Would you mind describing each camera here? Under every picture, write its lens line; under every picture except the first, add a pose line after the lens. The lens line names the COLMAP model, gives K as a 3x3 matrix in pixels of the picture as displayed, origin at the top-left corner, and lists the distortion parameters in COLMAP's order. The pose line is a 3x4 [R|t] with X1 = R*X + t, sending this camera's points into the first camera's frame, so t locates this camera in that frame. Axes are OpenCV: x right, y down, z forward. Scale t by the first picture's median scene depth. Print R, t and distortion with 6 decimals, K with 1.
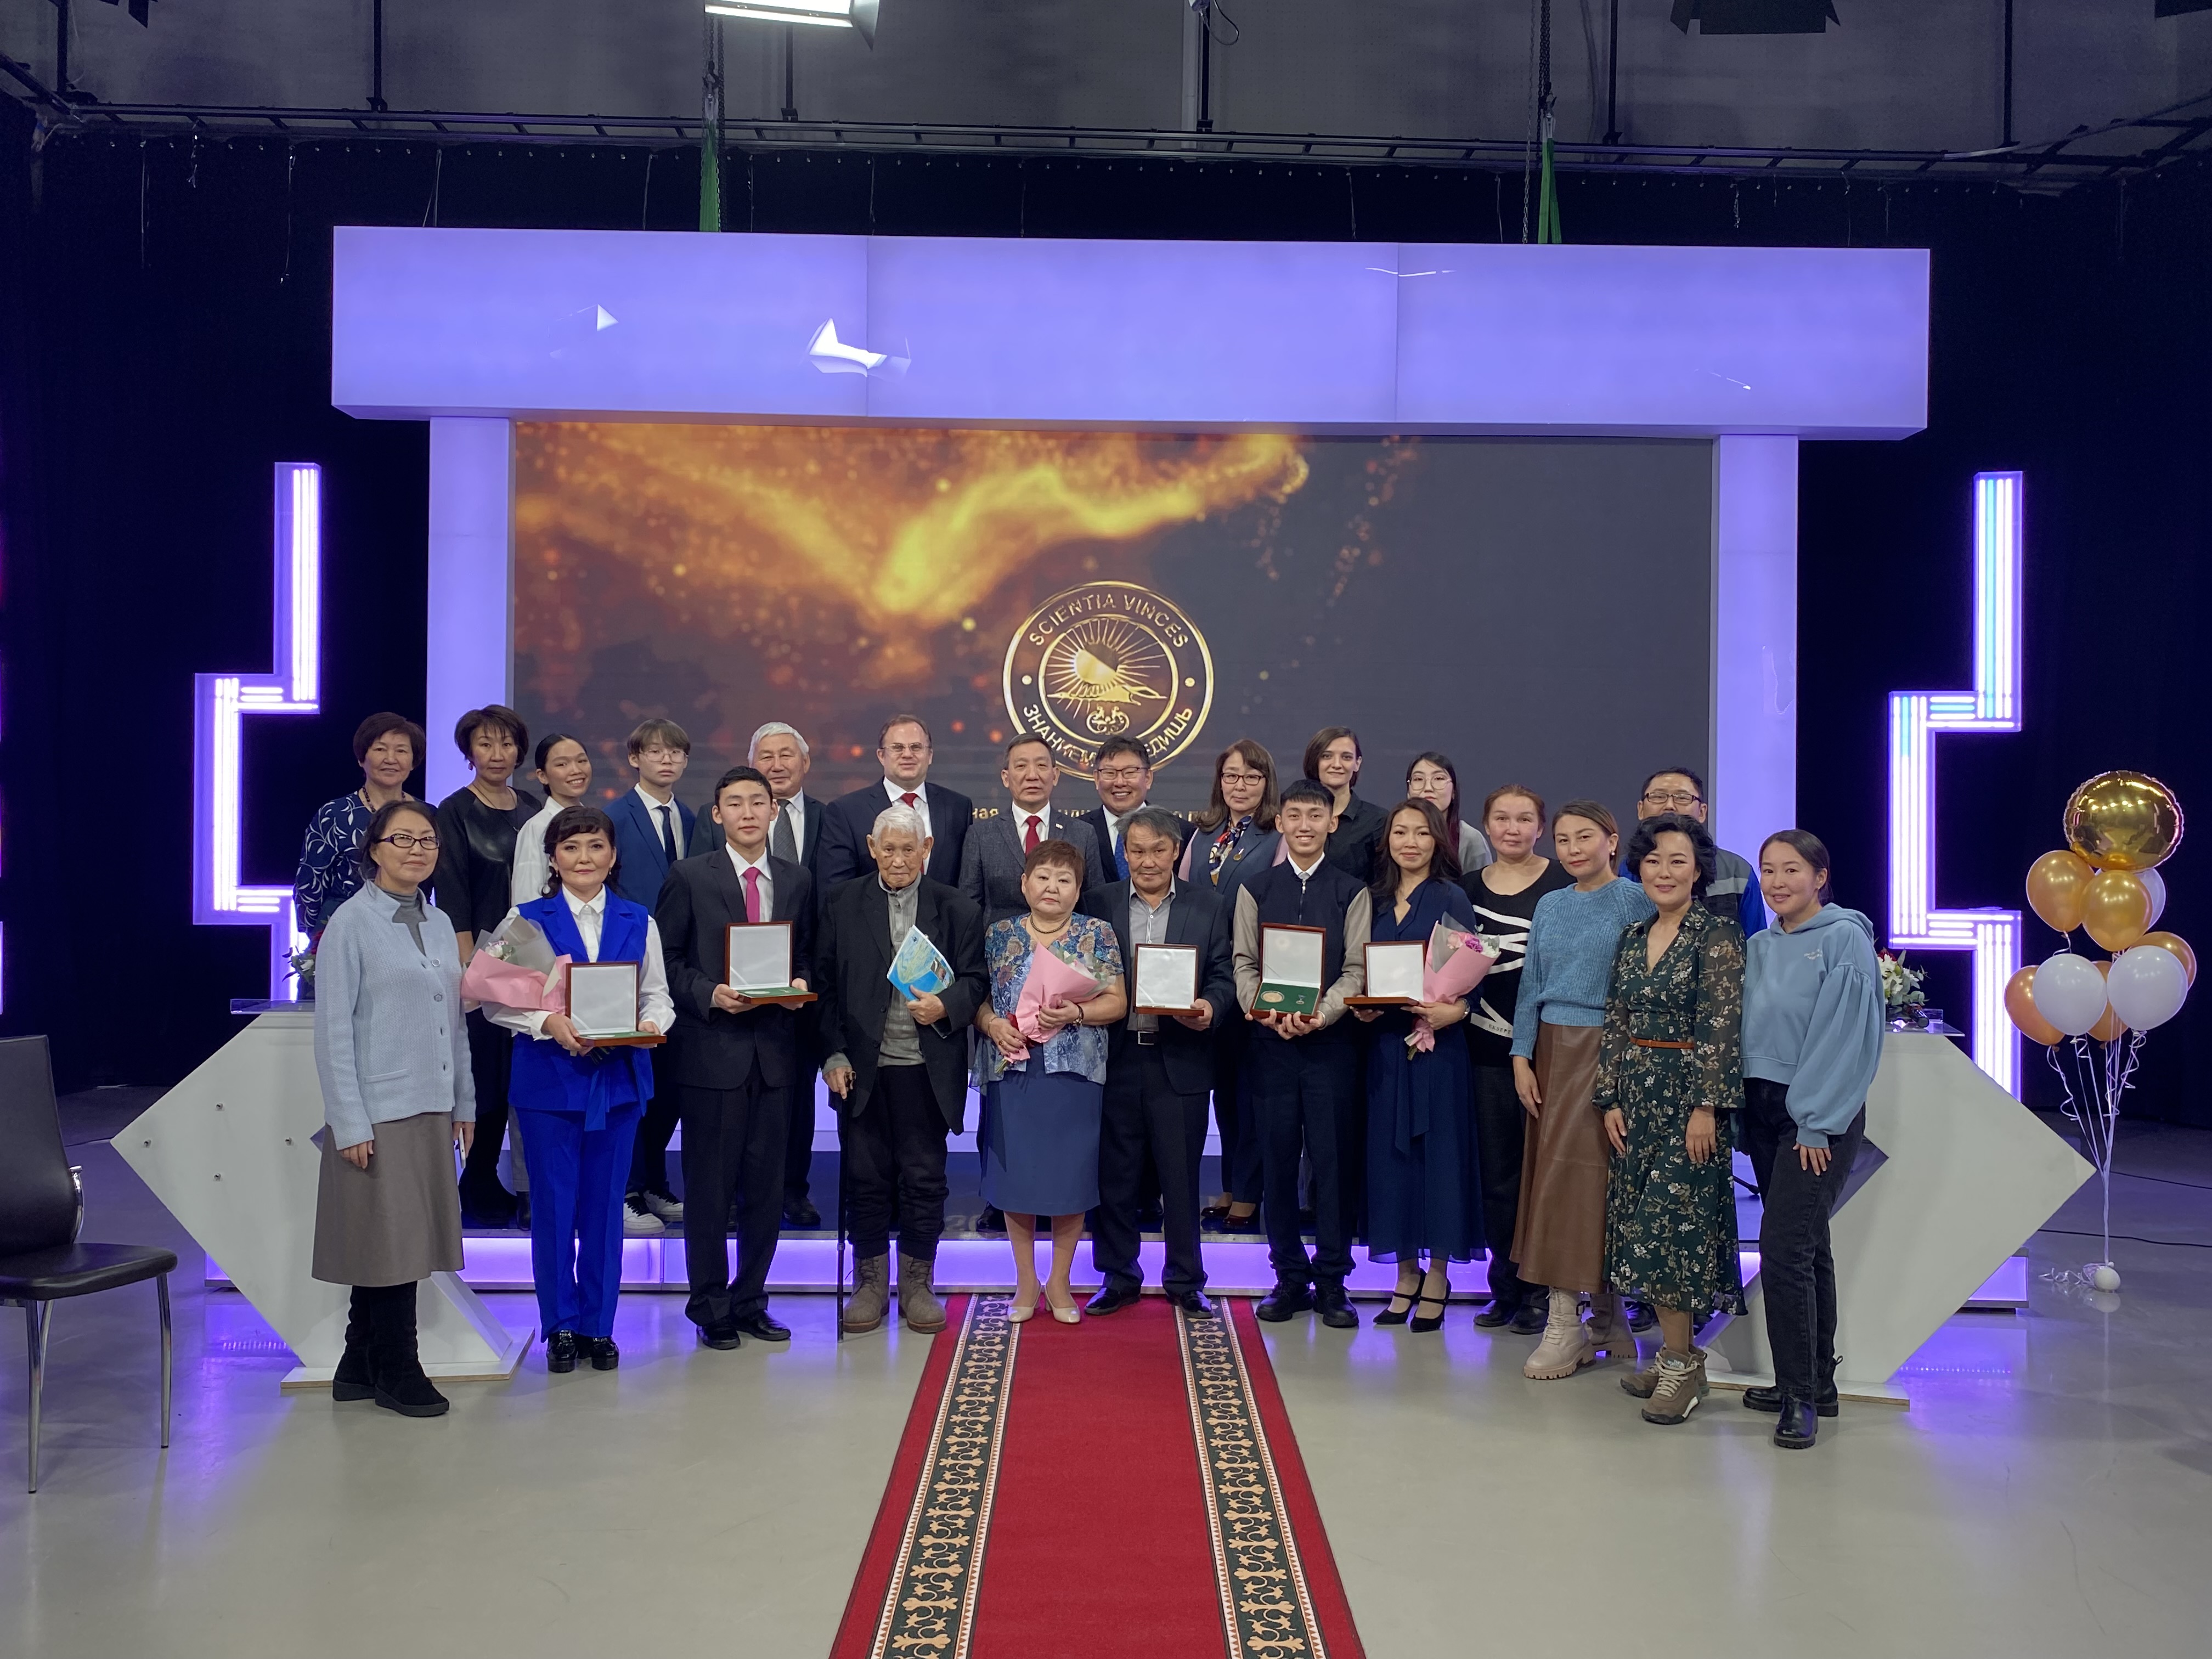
lens RADIAL K [[1848.7, 0, 1122.7], [0, 1848.7, 815.0], [0, 0, 1]] dist [0.075347, -0.089048]
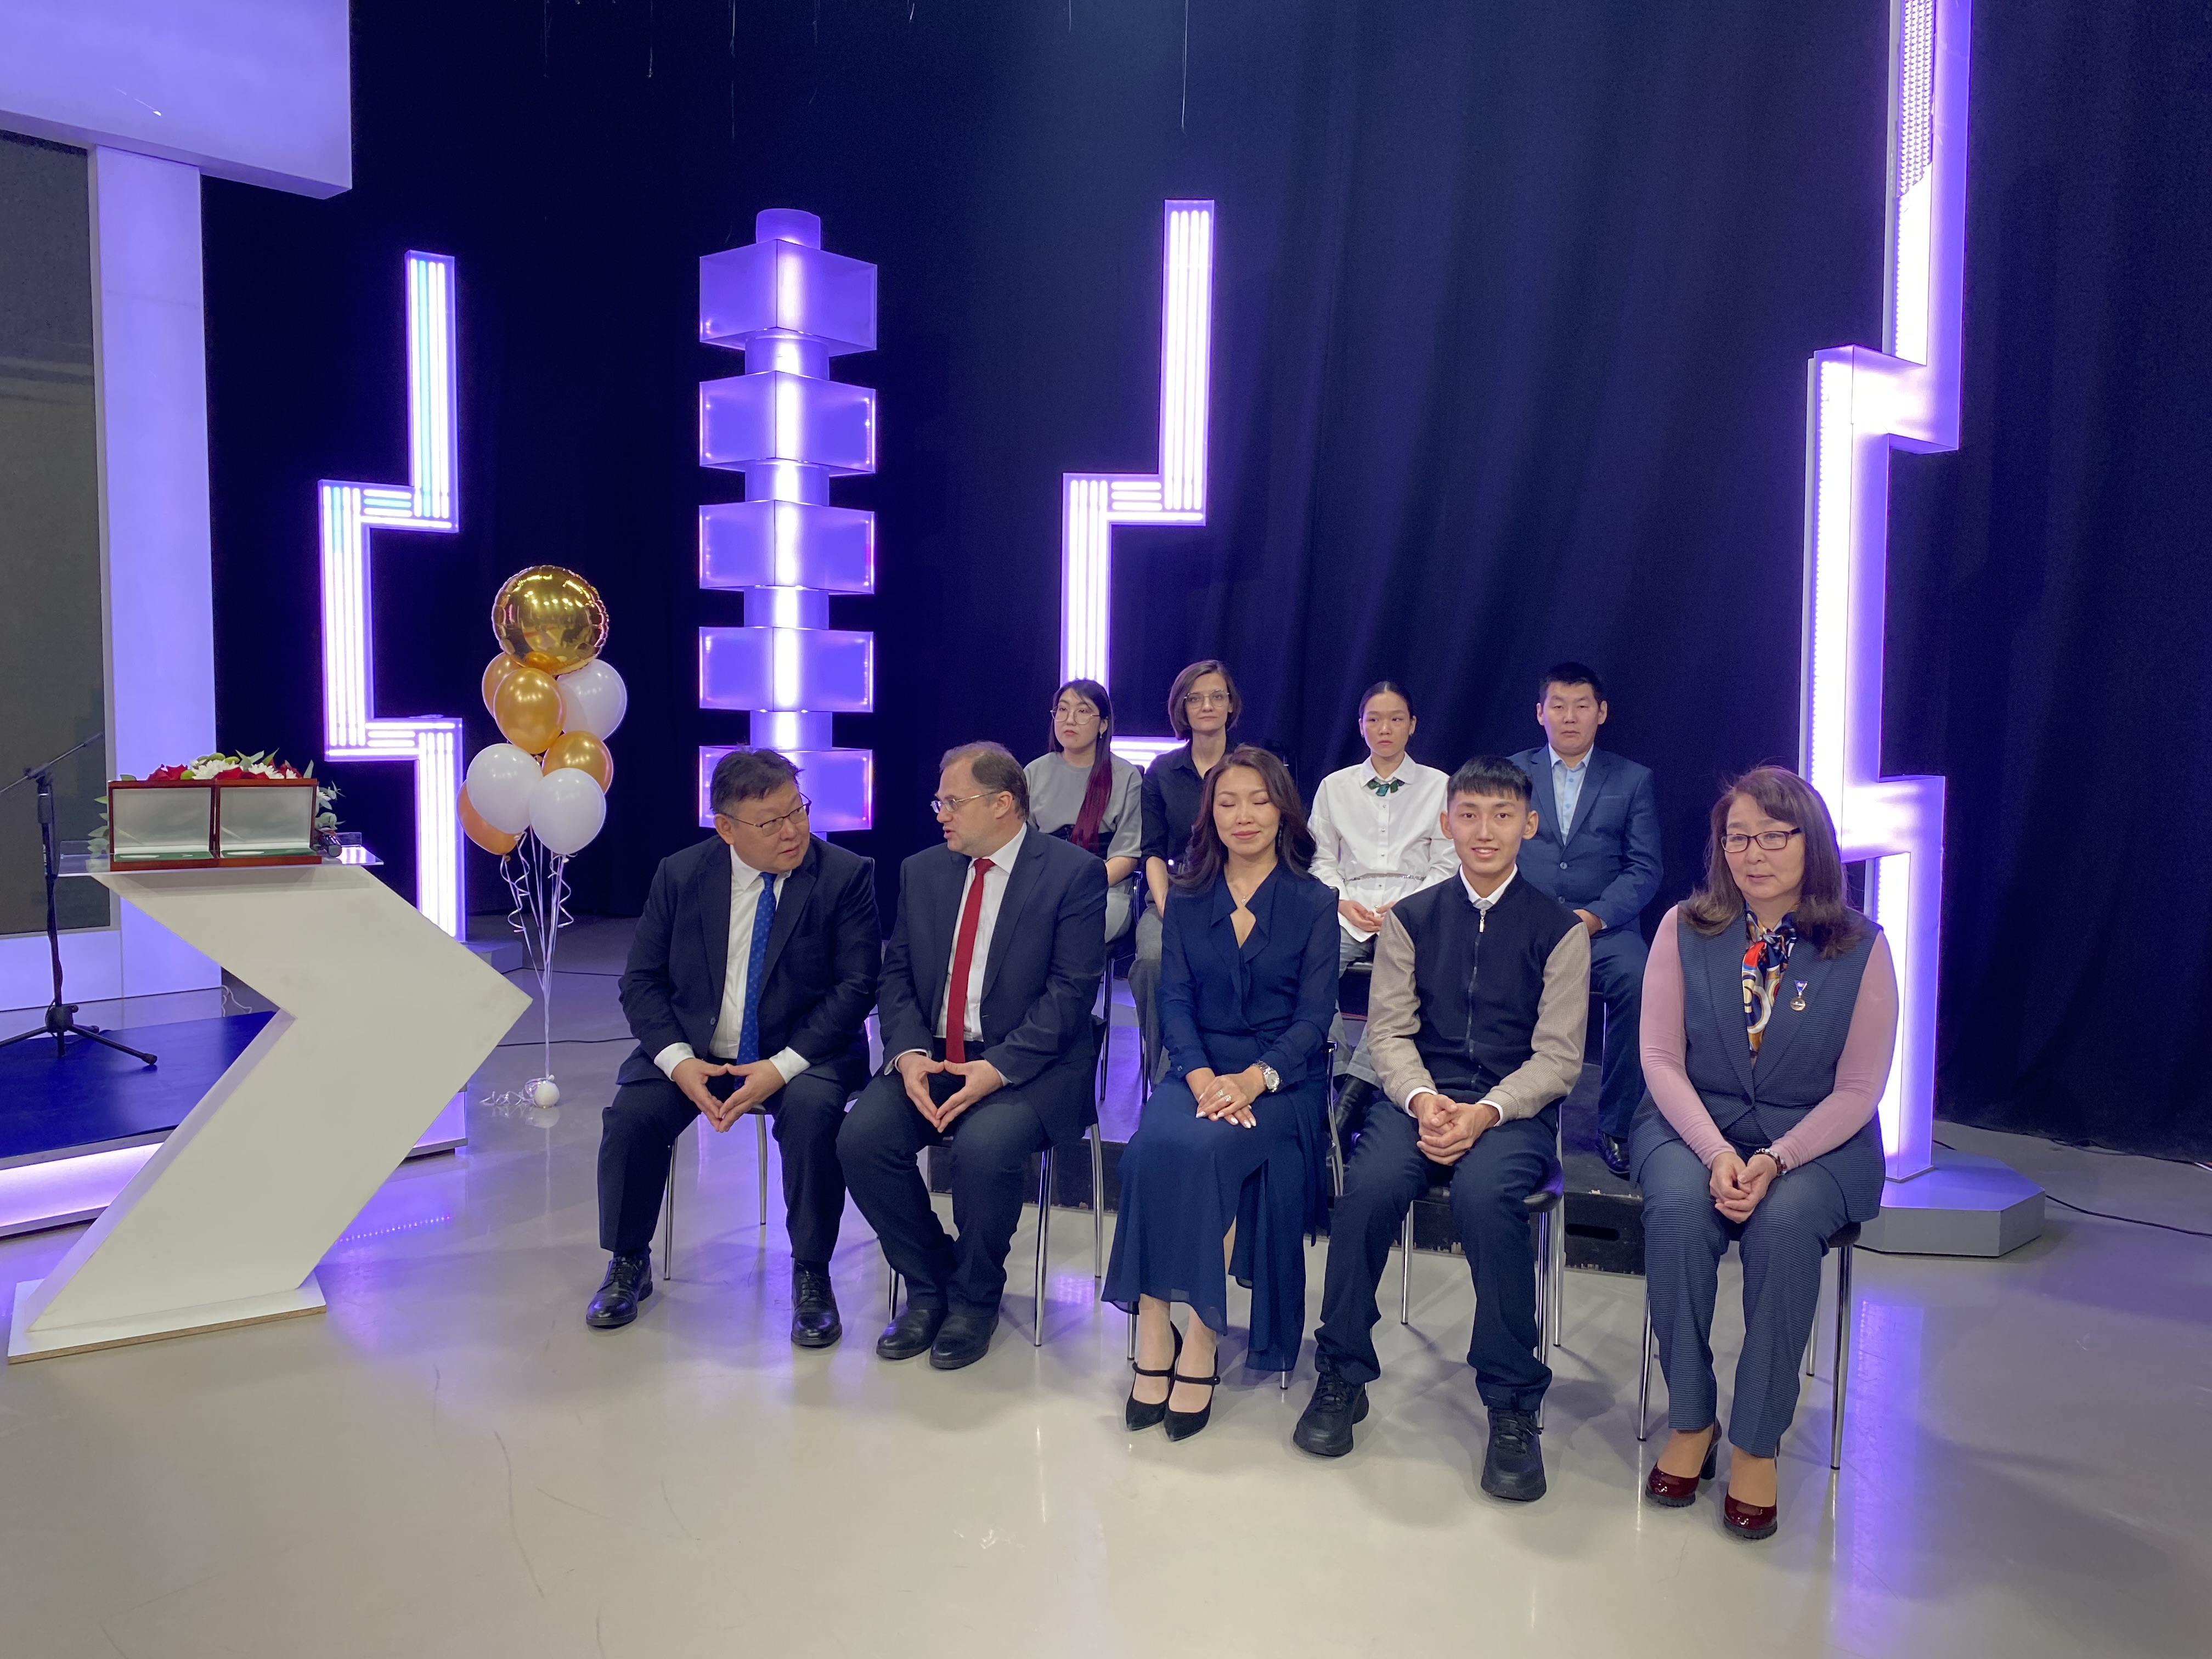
lens RADIAL K [[1695.3, 0, 1128.3], [0, 1695.3, 843.6], [0, 0, 1]] dist [-0.009130, 0.009397]
pose [[0.686801, -0.064504, 0.723978, 0.070624], [-0.023520, 0.993560, 0.110836, 0.009368], [-0.726465, -0.093150, 0.680861, 0.131627]]
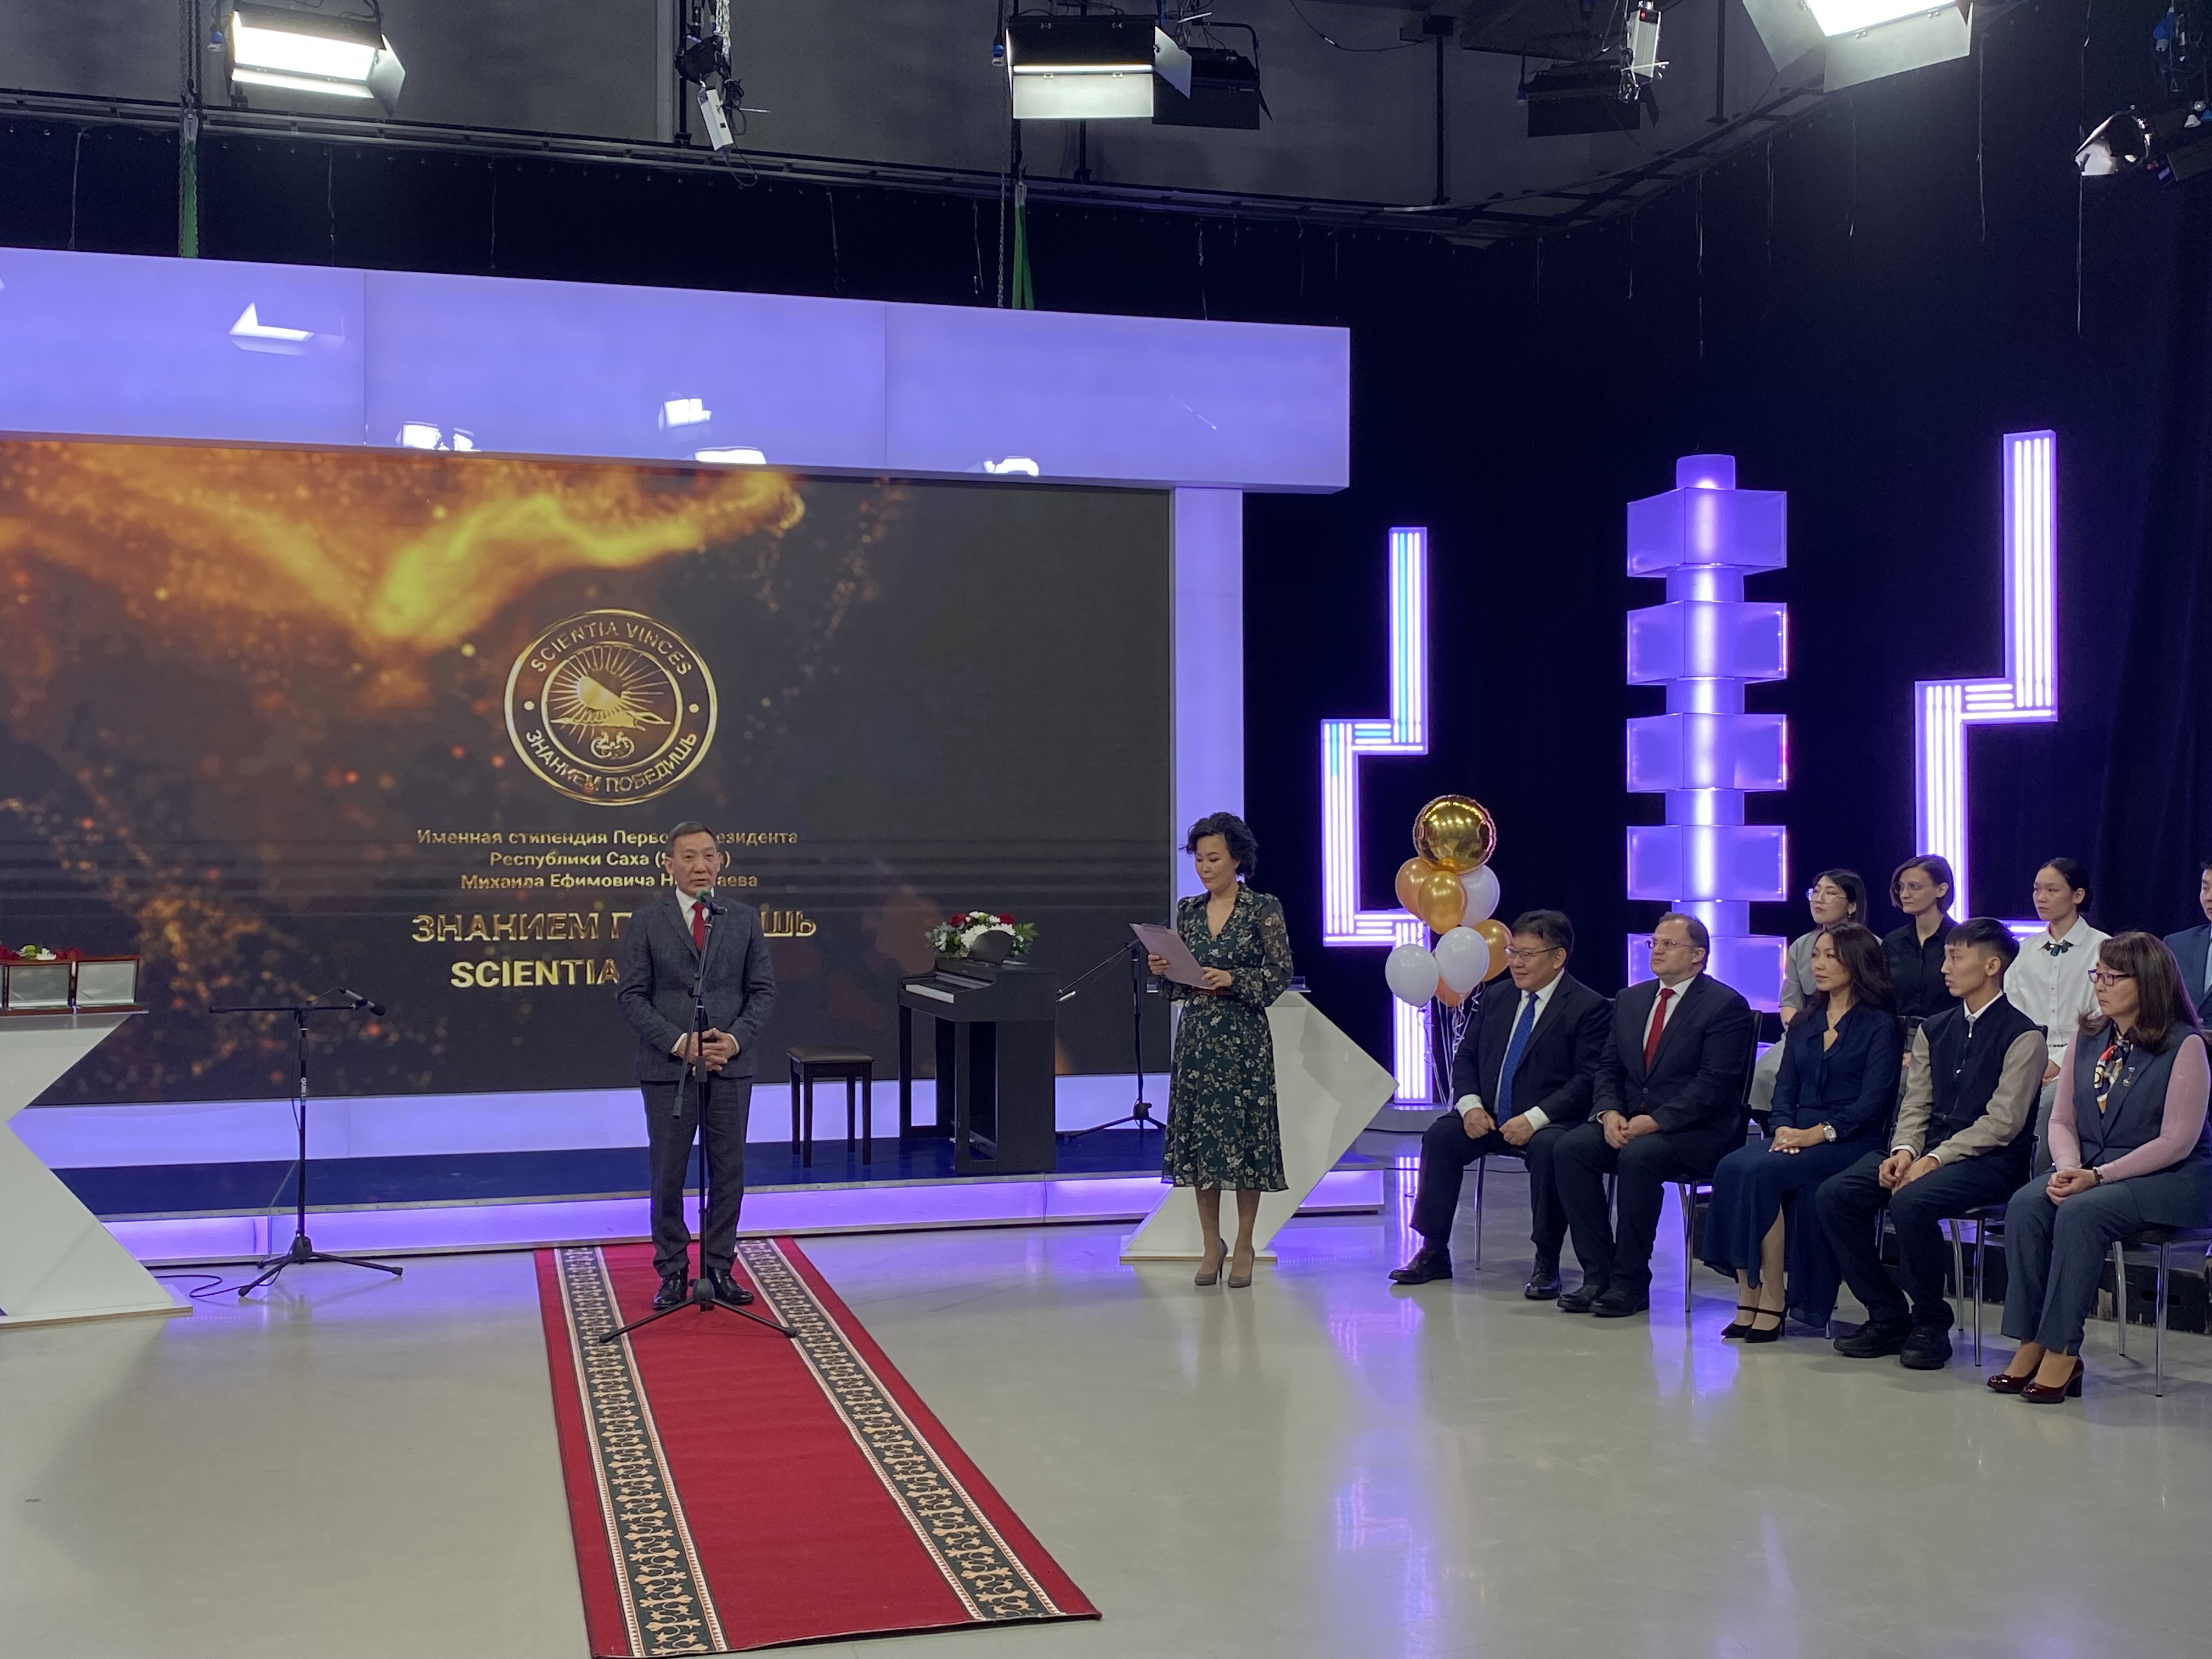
lens RADIAL K [[2395.1, 0, 1109.0], [0, 2395.1, 813.1], [0, 0, 1]] dist [0.043503, 0.000000]
pose [[0.968845, -0.010681, 0.247437, -0.070348], [0.012064, 0.999919, -0.004074, -0.004894], [-0.247373, 0.006932, 0.968895, -0.357740]]
